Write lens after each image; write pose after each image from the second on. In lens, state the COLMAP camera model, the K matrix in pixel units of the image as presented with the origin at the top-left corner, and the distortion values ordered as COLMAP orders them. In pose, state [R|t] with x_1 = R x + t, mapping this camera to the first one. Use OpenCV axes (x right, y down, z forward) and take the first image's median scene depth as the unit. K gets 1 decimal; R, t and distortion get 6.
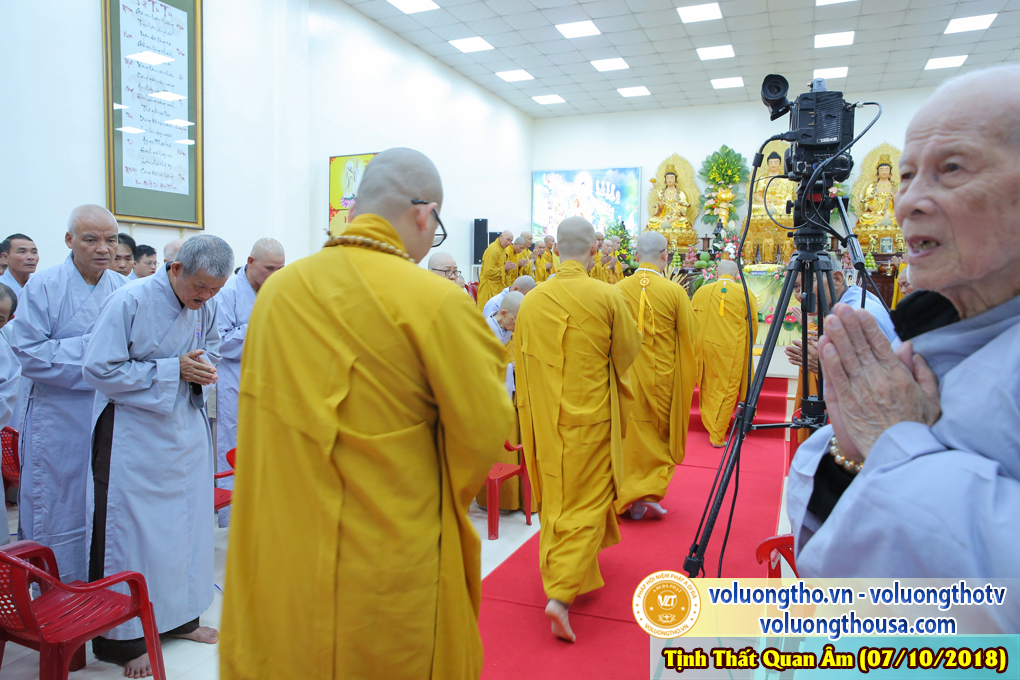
lens RADIAL K [[702.7, 0, 510.3], [0, 702.7, 334.5], [0, 0, 1]] dist [-0.103628, 0.078282]
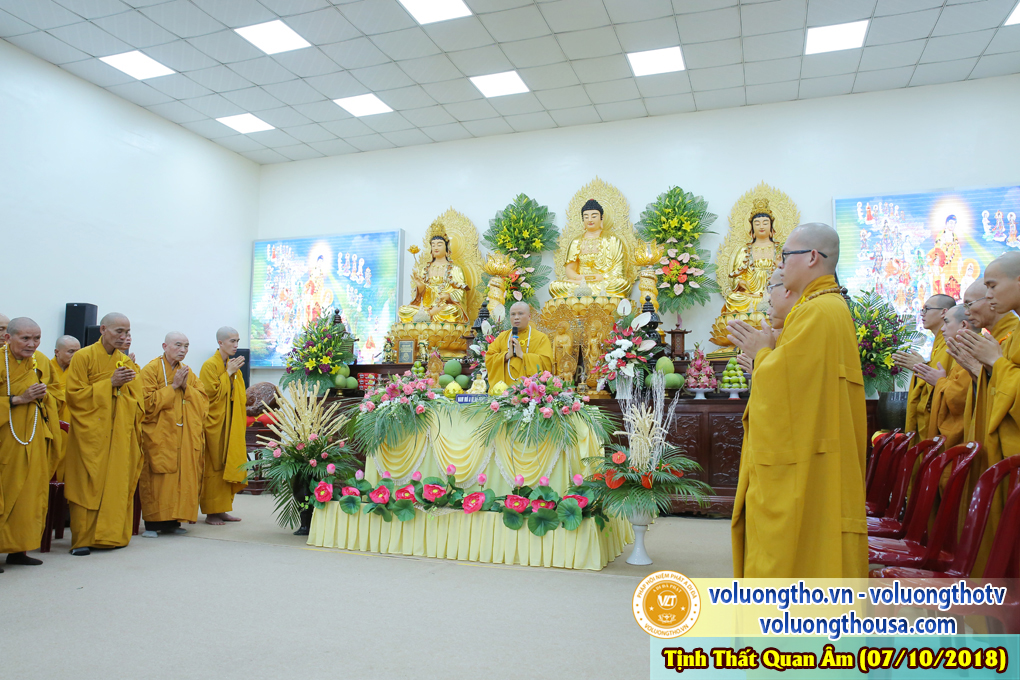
lens RADIAL K [[736.7, 0, 514.3], [0, 736.7, 331.1], [0, 0, 1]] dist [-0.098534, 0.104599]
pose [[0.997078, 0.004728, 0.076250, 0.263778], [0.008270, 0.985540, -0.169243, -0.036958], [-0.075947, 0.169379, 0.982620, 0.375864]]
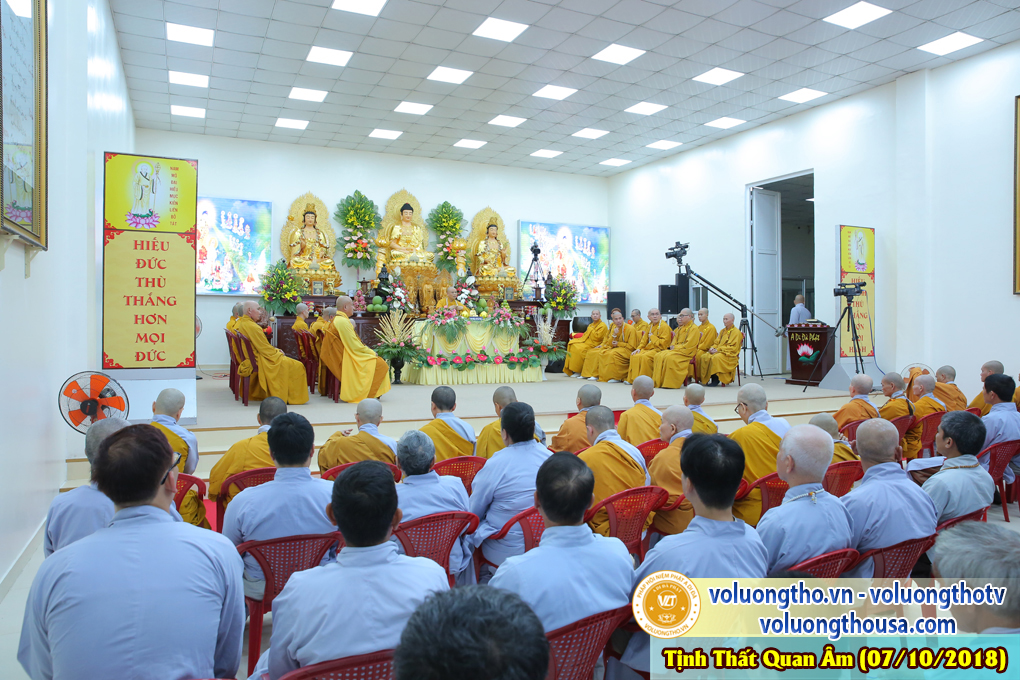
lens RADIAL K [[702.7, 0, 510.3], [0, 702.7, 334.5], [0, 0, 1]] dist [-0.103628, 0.078282]
pose [[0.657874, -0.014558, 0.752988, -0.336982], [0.051862, 0.998315, -0.026010, -0.023874], [-0.751340, 0.056163, 0.657521, 0.173016]]
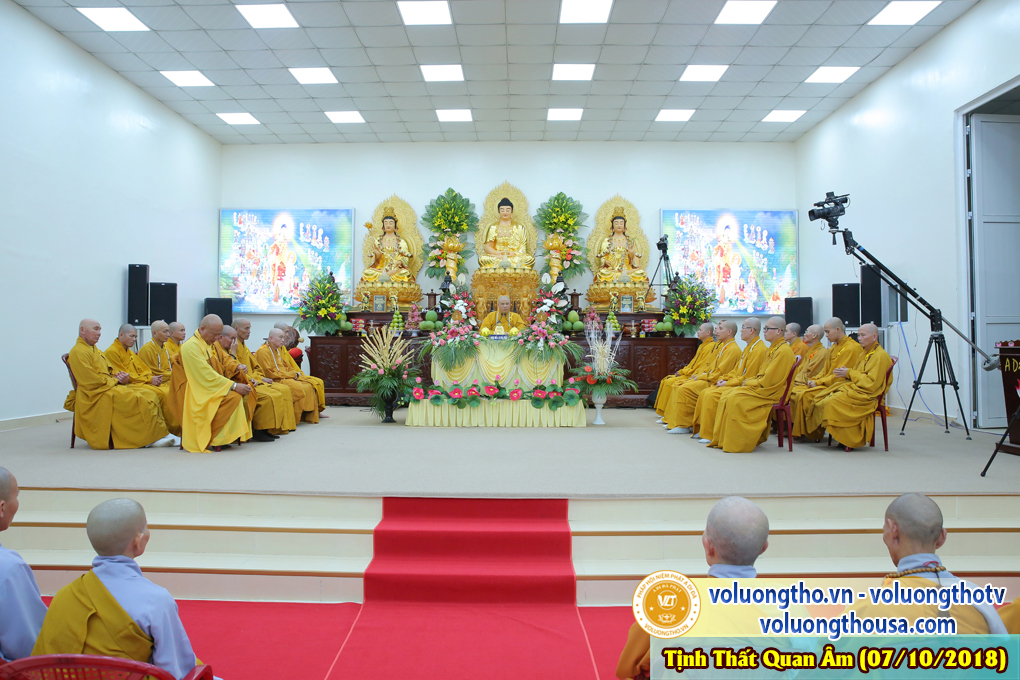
lens RADIAL K [[702.7, 0, 510.3], [0, 702.7, 334.5], [0, 0, 1]] dist [-0.103628, 0.078282]
pose [[0.923295, -0.003343, 0.384078, 0.041475], [0.034041, 0.996739, -0.073158, -0.023673], [-0.382581, 0.080621, 0.920398, 0.181452]]
